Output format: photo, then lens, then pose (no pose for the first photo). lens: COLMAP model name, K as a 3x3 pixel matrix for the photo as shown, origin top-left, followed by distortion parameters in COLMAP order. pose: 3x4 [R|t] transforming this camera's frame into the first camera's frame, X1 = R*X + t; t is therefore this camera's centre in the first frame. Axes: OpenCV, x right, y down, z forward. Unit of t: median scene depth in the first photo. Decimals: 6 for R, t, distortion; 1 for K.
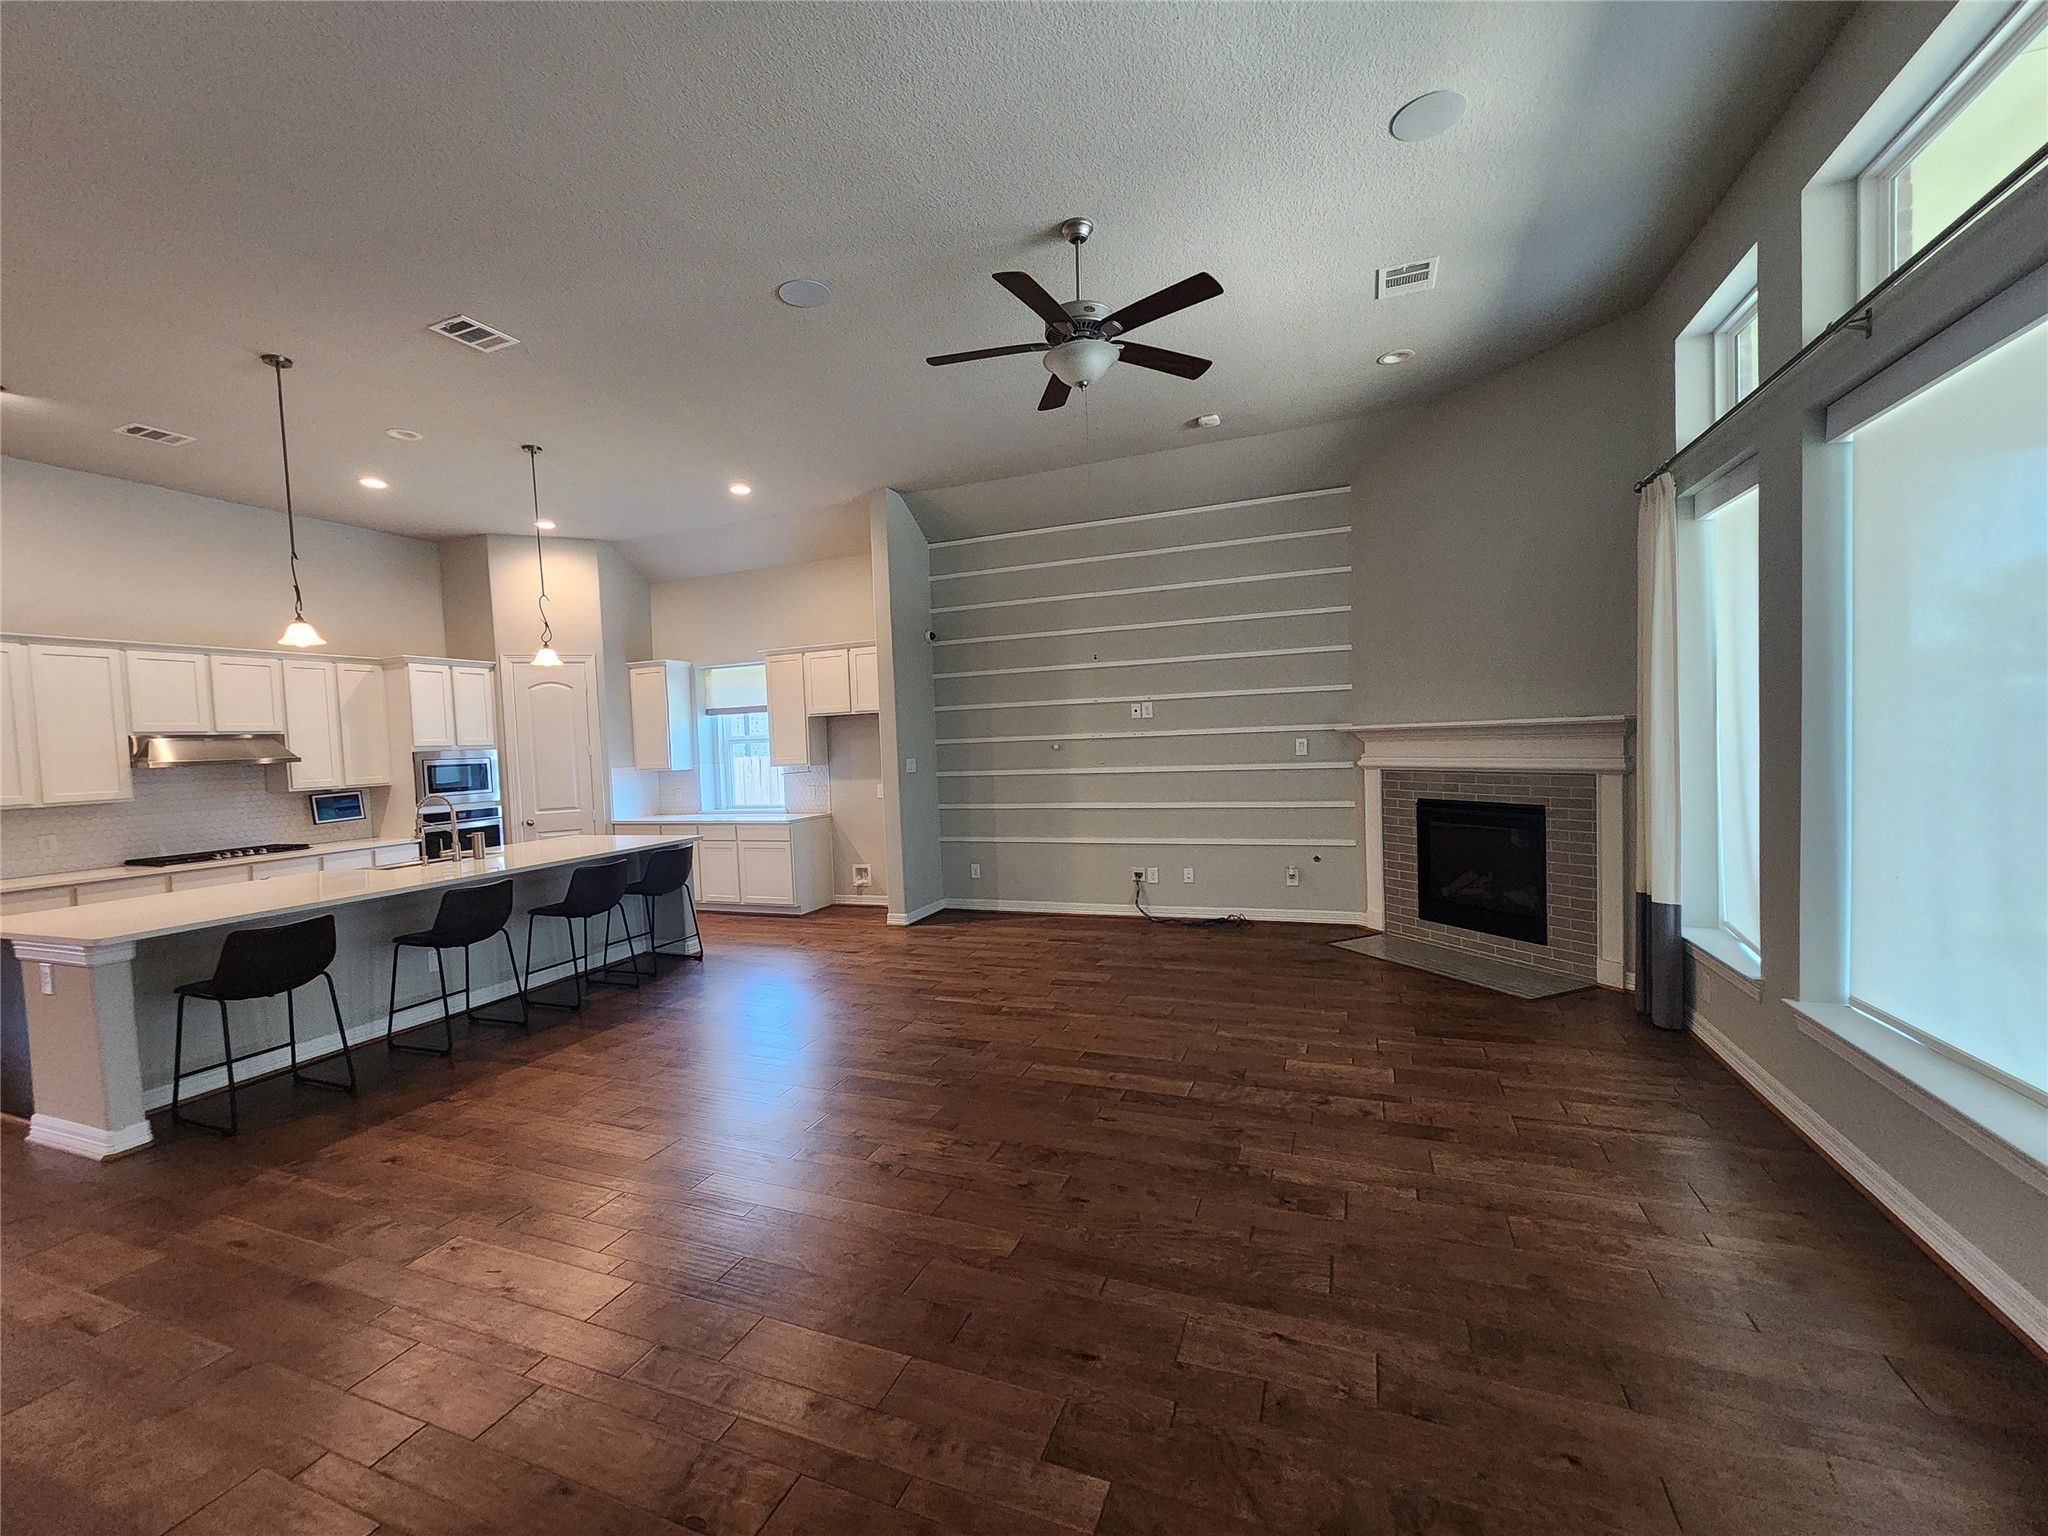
lens RADIAL K [[848.6, 0, 1012.7], [0, 848.6, 778.8], [0, 0, 1]] dist [-0.000076, -0.000398]
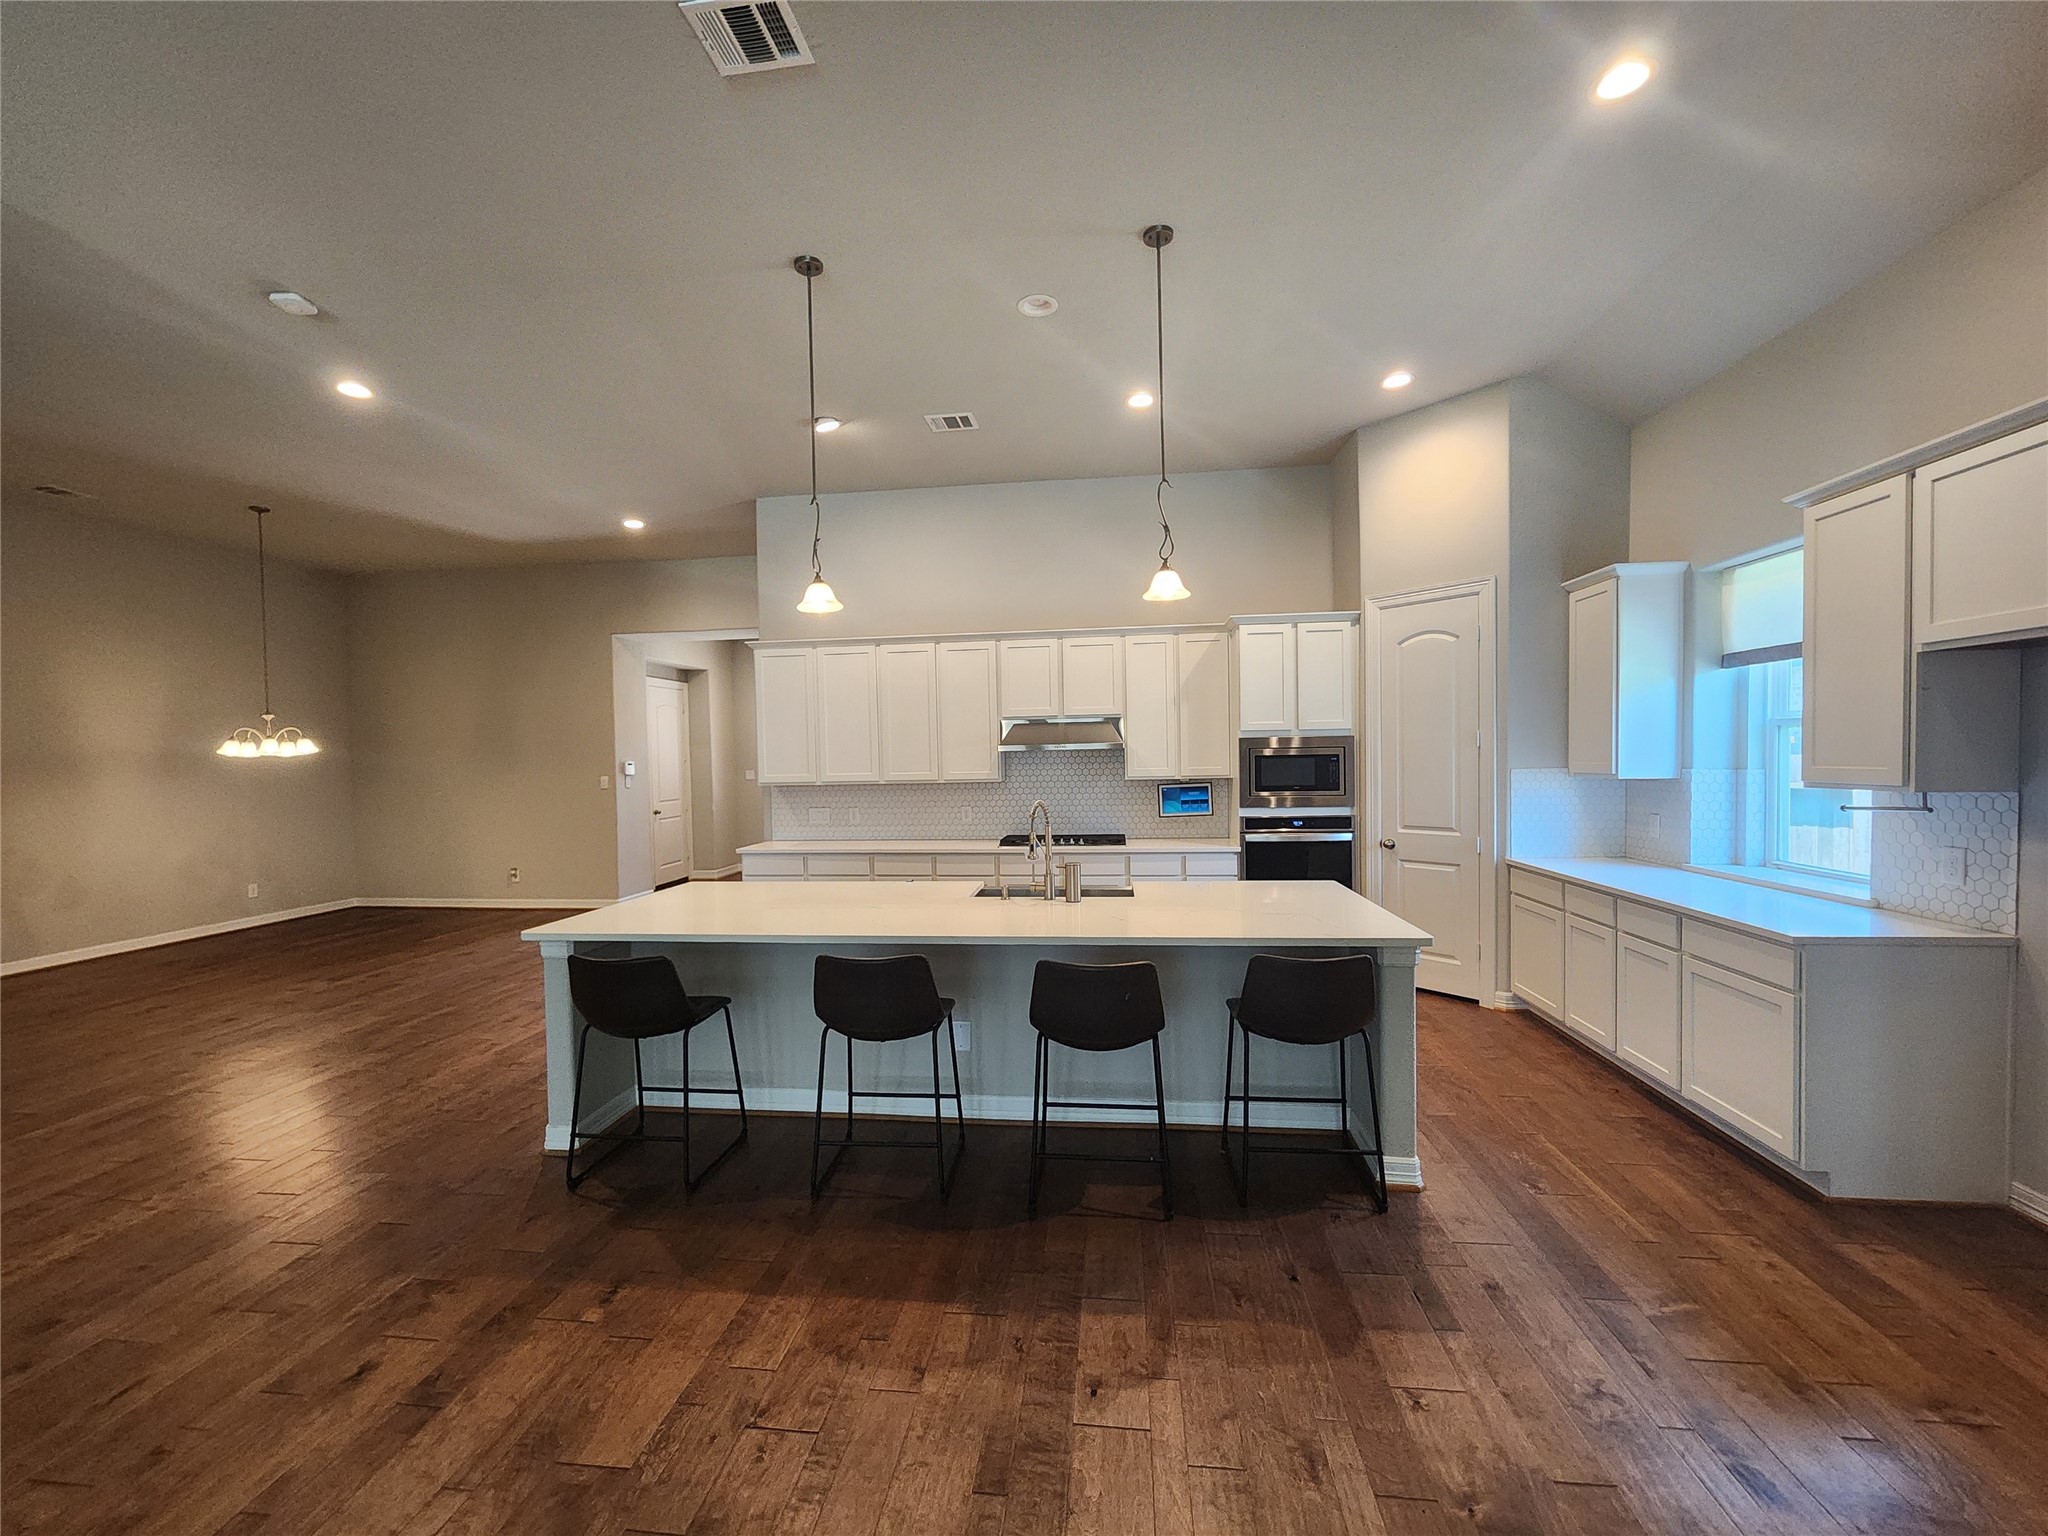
lens RADIAL K [[848.6, 0, 1012.7], [0, 848.6, 778.8], [0, 0, 1]] dist [-0.000076, -0.000398]
pose [[0.256560, 0.062940, -0.964477, 0.004072], [-0.035261, 0.997823, 0.055736, -0.033869], [0.965885, 0.019709, 0.258221, 0.664610]]
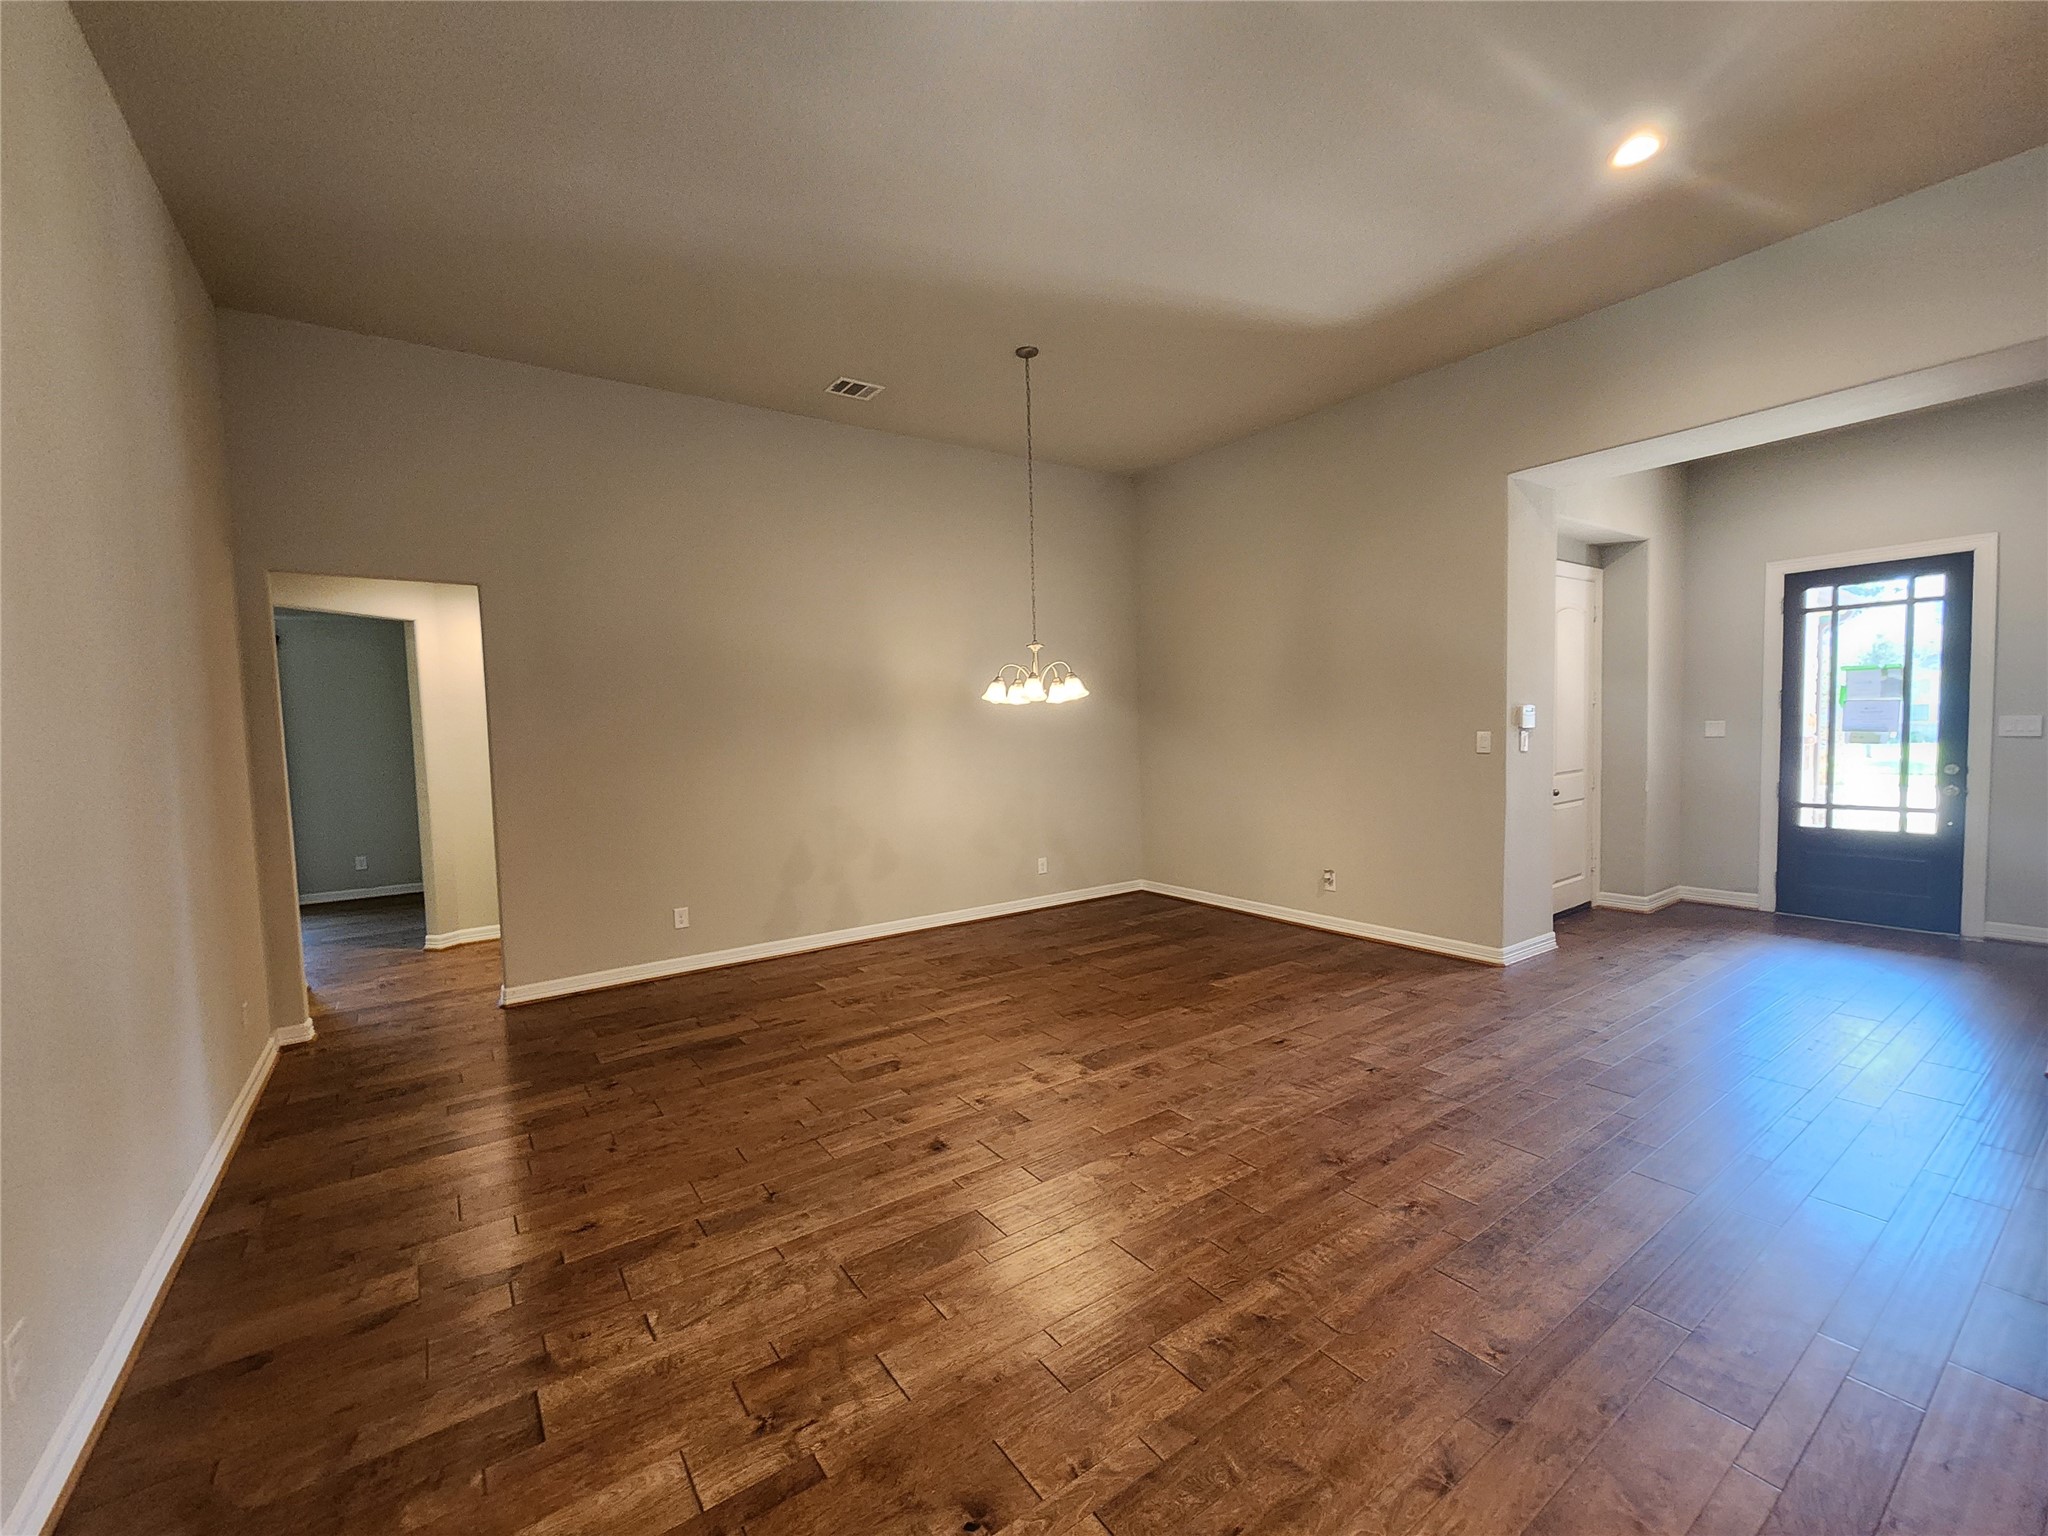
lens RADIAL K [[848.6, 0, 1012.7], [0, 848.6, 778.8], [0, 0, 1]] dist [-0.000076, -0.000398]
pose [[-0.543246, 0.109140, -0.832450, -0.586494], [0.015124, 0.992626, 0.120270, 0.004105], [0.839437, 0.052746, -0.540891, 0.446310]]
